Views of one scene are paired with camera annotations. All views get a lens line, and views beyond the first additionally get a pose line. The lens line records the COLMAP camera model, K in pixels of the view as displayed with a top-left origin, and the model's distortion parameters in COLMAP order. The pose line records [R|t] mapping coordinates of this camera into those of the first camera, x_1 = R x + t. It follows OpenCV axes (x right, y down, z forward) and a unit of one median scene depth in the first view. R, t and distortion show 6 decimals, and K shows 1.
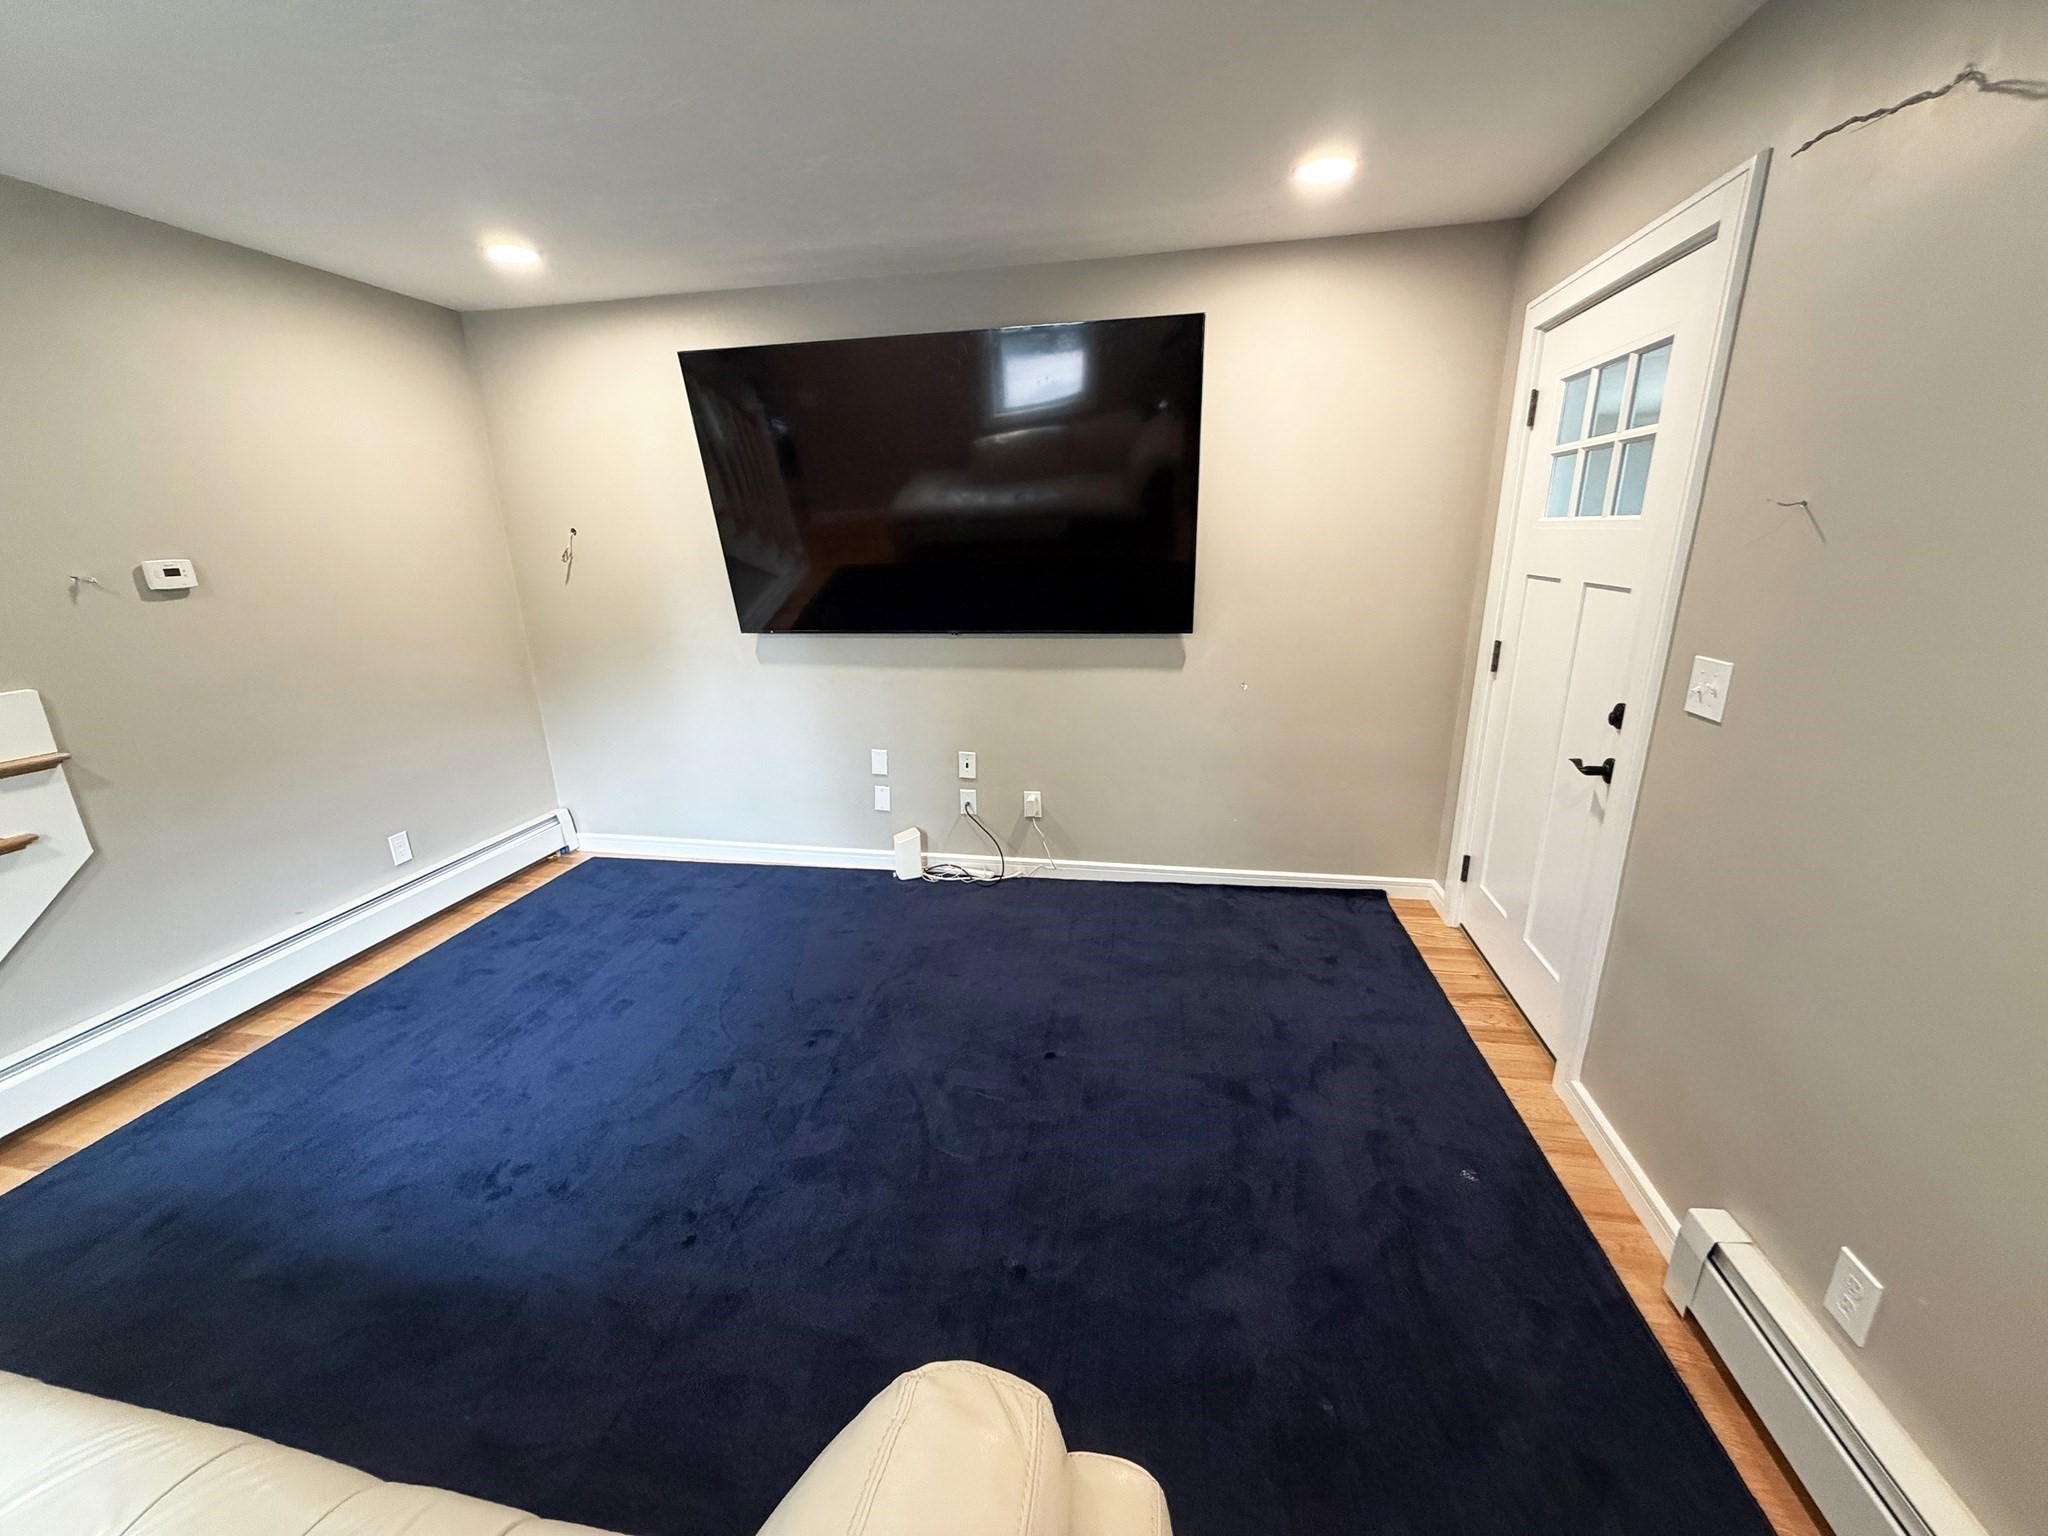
lens RADIAL K [[816.1, 0, 1017.3], [0, 816.1, 766.9], [0, 0, 1]] dist [0.000287, -0.000019]
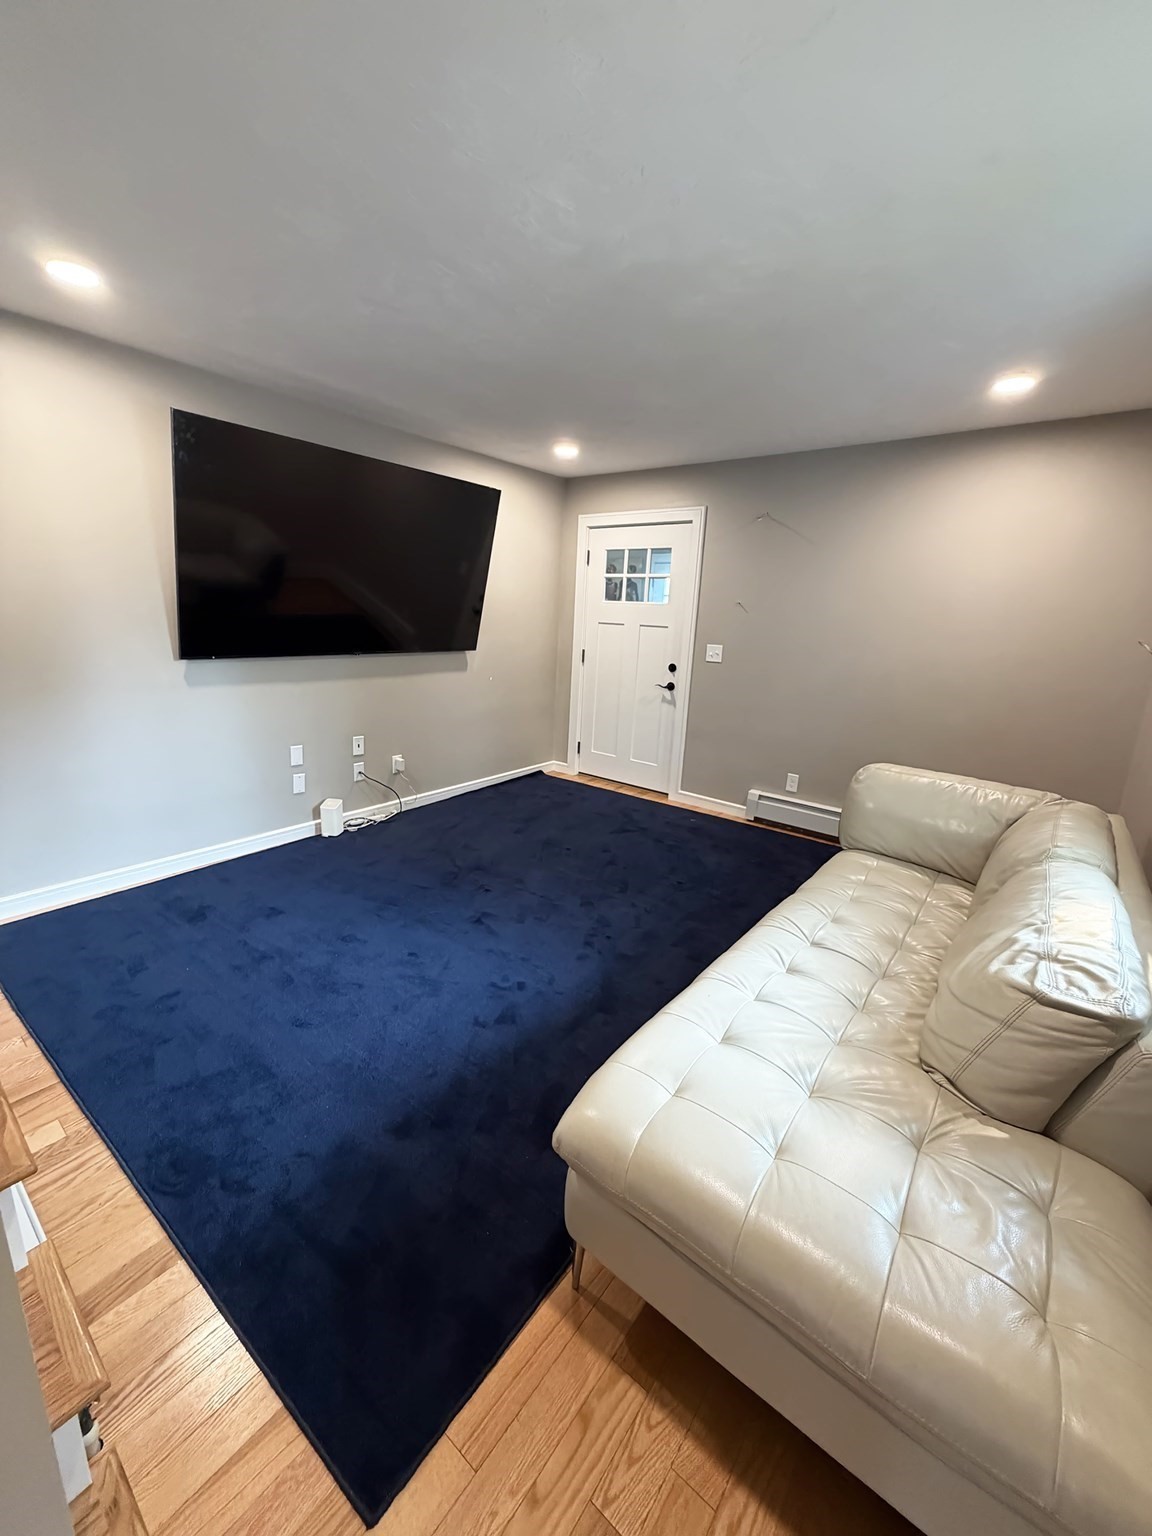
lens RADIAL K [[612.1, 0, 576.3], [0, 612.1, 763.2], [0, 0, 1]] dist [0.000287, -0.000019]
pose [[0.455803, -0.173766, 0.872954, -0.873136], [0.194772, 0.976461, 0.092672, 0.002846], [-0.868509, 0.127787, 0.478919, 0.150570]]
